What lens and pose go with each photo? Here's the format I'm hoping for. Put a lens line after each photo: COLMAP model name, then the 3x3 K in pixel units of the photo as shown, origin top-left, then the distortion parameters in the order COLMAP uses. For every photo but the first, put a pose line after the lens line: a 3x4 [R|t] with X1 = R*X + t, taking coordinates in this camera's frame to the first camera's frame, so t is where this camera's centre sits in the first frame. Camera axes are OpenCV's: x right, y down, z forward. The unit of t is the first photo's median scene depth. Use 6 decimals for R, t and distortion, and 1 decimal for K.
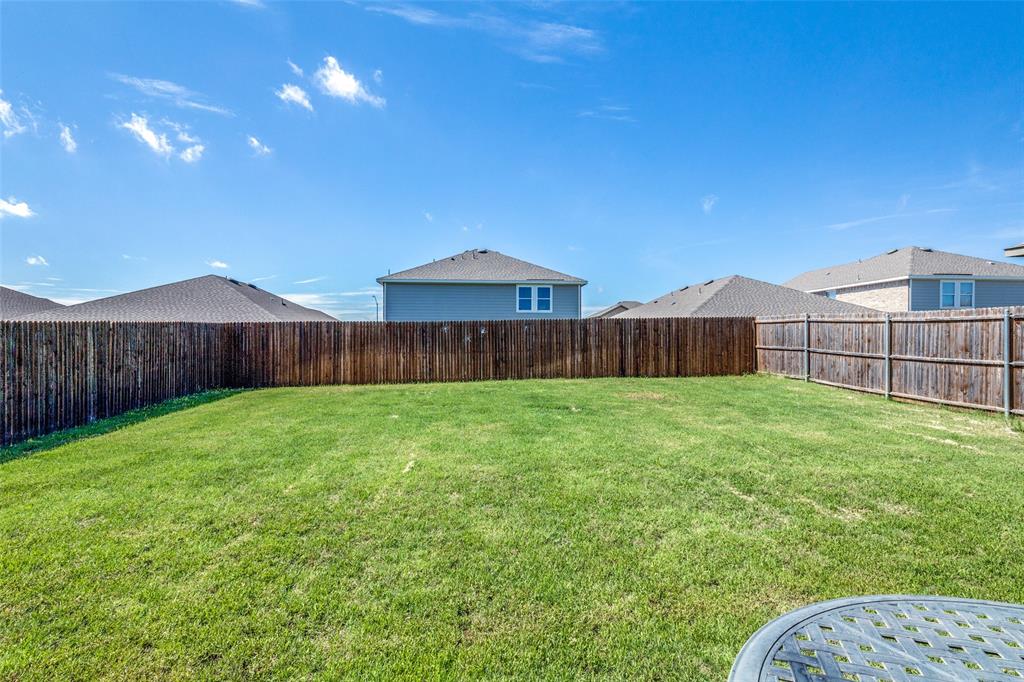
lens RADIAL K [[487.8, 0, 512.0], [0, 487.8, 341.0], [0, 0, 1]] dist [0.014943, 0.000162]
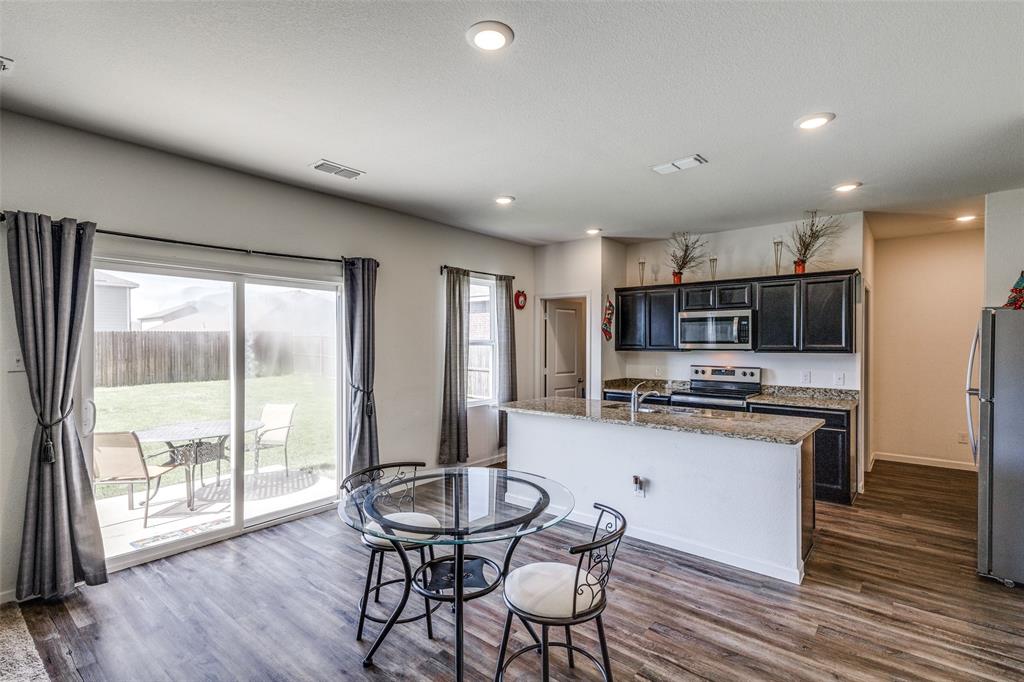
lens RADIAL K [[487.8, 0, 512.0], [0, 487.8, 341.0], [0, 0, 1]] dist [0.014943, 0.000162]
pose [[0.703767, 0.004070, 0.710420, -0.032281], [-0.006249, 0.999980, 0.000462, -0.029909], [-0.710404, -0.004765, 0.703778, -0.391497]]
